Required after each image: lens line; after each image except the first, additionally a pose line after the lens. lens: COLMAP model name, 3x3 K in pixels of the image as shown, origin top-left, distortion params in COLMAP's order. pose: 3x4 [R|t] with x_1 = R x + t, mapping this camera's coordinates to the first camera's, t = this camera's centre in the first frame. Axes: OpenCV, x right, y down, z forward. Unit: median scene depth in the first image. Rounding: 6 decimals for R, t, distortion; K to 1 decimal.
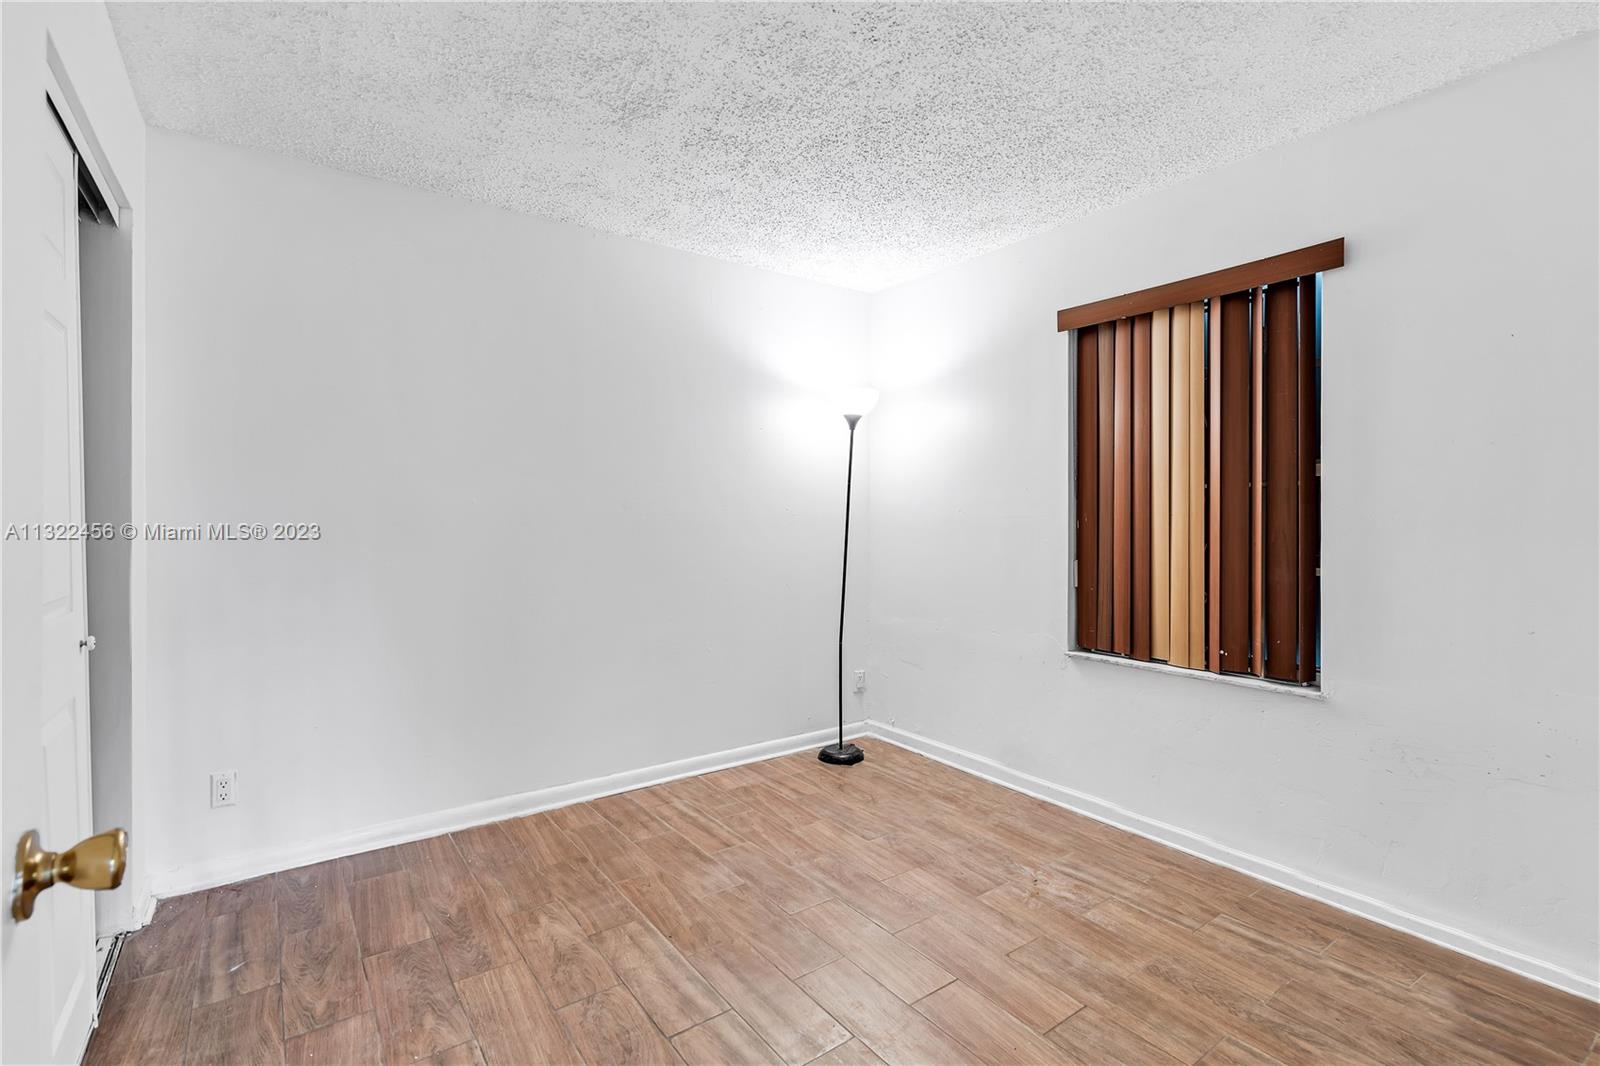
lens RADIAL K [[744.3, 0, 802.8], [0, 744.3, 523.3], [0, 0, 1]] dist [0.000179, 0.000935]
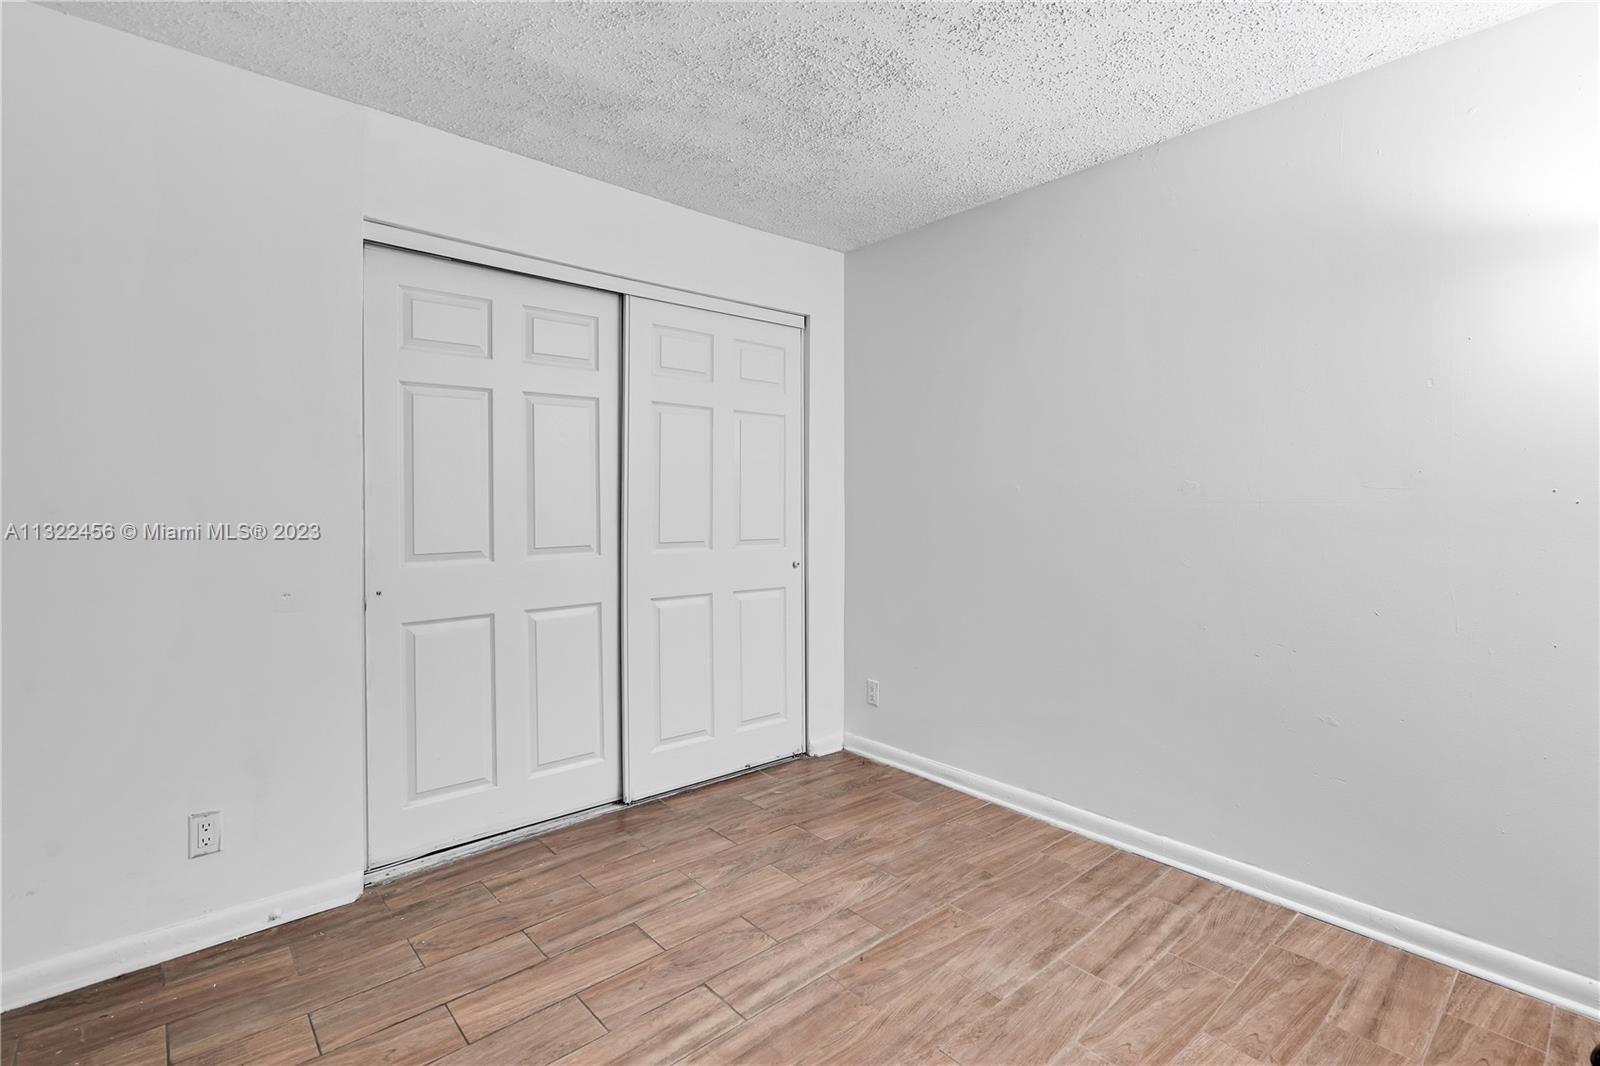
lens RADIAL K [[744.3, 0, 800.5], [0, 744.3, 527.5], [0, 0, 1]] dist [0.000179, 0.000935]
pose [[0.087992, 0.035061, -0.995504, 0.623404], [-0.012148, 0.999344, 0.034122, -0.007969], [0.996047, 0.009091, 0.088360, 0.729787]]
